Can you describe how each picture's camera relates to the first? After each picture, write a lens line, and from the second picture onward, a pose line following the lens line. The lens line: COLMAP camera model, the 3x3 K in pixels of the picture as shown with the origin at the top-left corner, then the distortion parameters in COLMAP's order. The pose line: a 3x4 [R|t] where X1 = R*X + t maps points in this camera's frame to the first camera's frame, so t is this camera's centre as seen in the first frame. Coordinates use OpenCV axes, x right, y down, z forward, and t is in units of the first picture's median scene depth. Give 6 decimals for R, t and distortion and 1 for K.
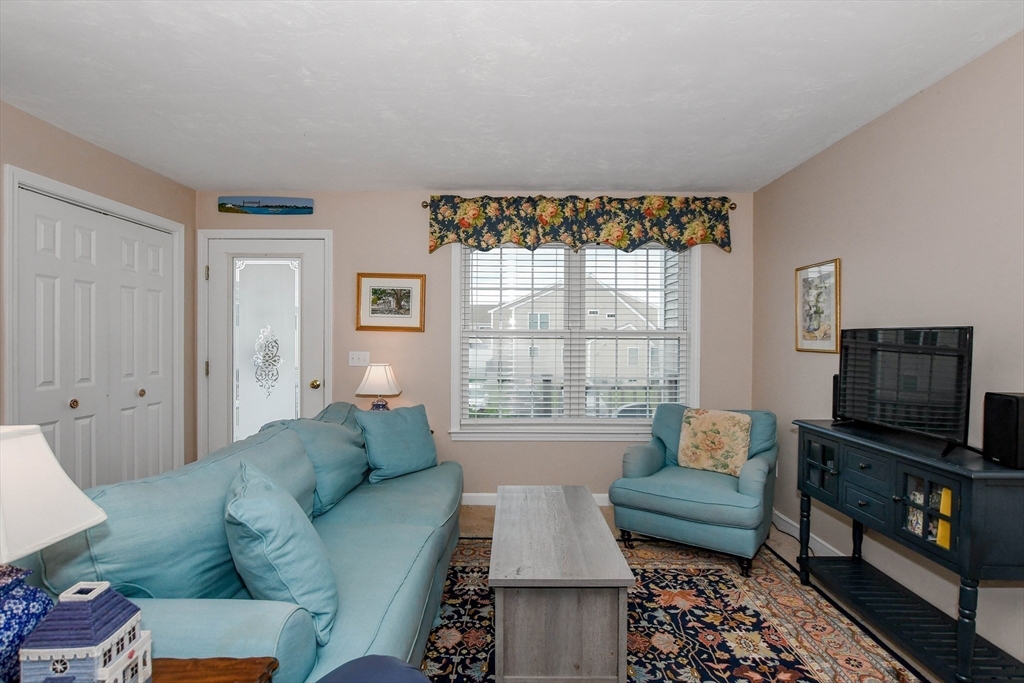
lens RADIAL K [[504.7, 0, 512.3], [0, 504.7, 341.3], [0, 0, 1]] dist [-0.000746, -0.000205]
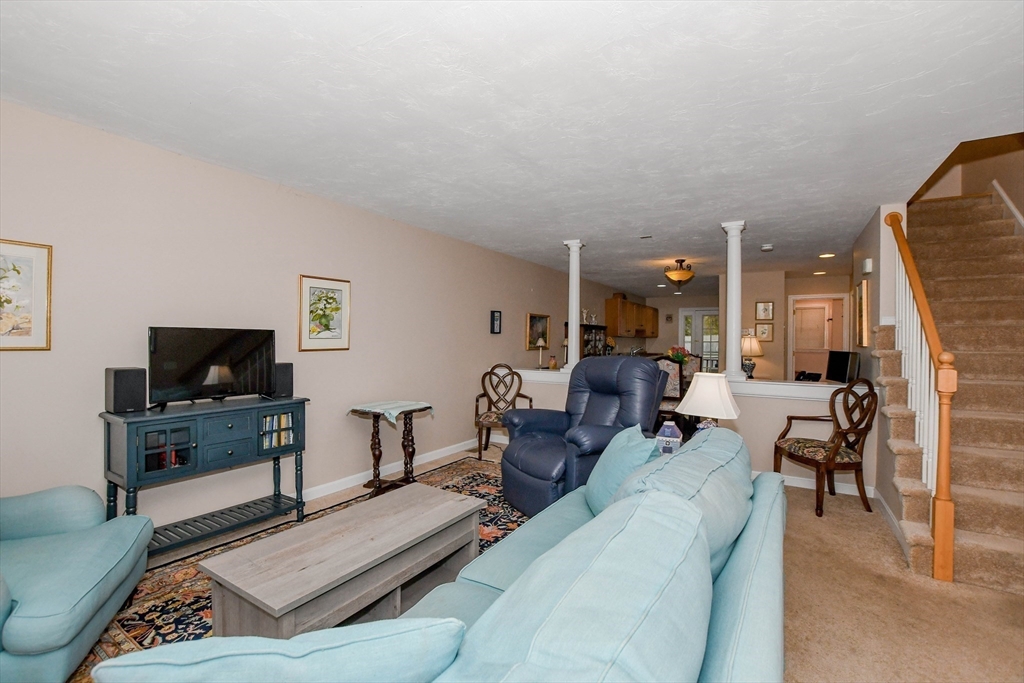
lens RADIAL K [[451.8, 0, 510.9], [0, 451.8, 342.1], [0, 0, 1]] dist [-0.031035, 0.003523]
pose [[-0.849580, -0.011320, 0.527338, -0.520799], [-0.007285, 0.999926, 0.009729, -0.003748], [-0.527409, 0.004424, -0.849600, 1.361277]]
